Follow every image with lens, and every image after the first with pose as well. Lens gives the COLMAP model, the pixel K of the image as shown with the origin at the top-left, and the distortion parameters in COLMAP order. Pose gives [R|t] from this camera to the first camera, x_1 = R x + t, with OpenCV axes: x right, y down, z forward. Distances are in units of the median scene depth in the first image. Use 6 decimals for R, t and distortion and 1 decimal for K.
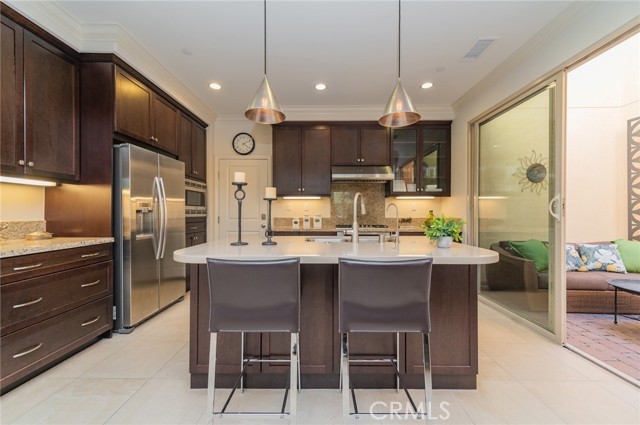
lens RADIAL K [[254.8, 0, 316.3], [0, 254.8, 213.7], [0, 0, 1]] dist [0.009997, -0.002562]
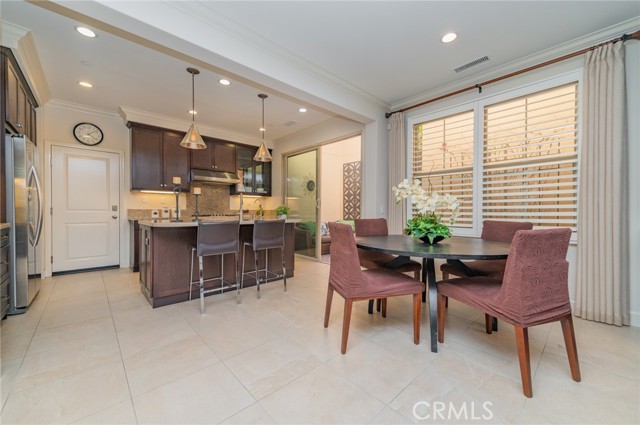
lens RADIAL K [[254.8, 0, 328.1], [0, 254.8, 213.8], [0, 0, 1]] dist [0.009997, -0.002562]
pose [[0.709442, -0.006149, 0.704737, -0.411231], [-0.001260, 0.999949, 0.009993, 0.029943], [-0.704762, -0.007977, 0.709399, -0.458814]]
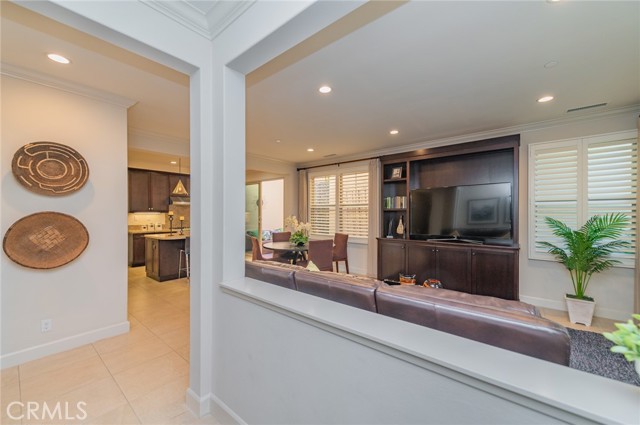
lens RADIAL K [[254.8, 0, 326.5], [0, 254.8, 214.0], [0, 0, 1]] dist [0.009997, -0.002562]
pose [[0.613367, -0.002816, 0.789793, -0.824395], [-0.000409, 0.999992, 0.003883, -0.076947], [-0.789798, -0.002705, 0.613361, -1.220865]]
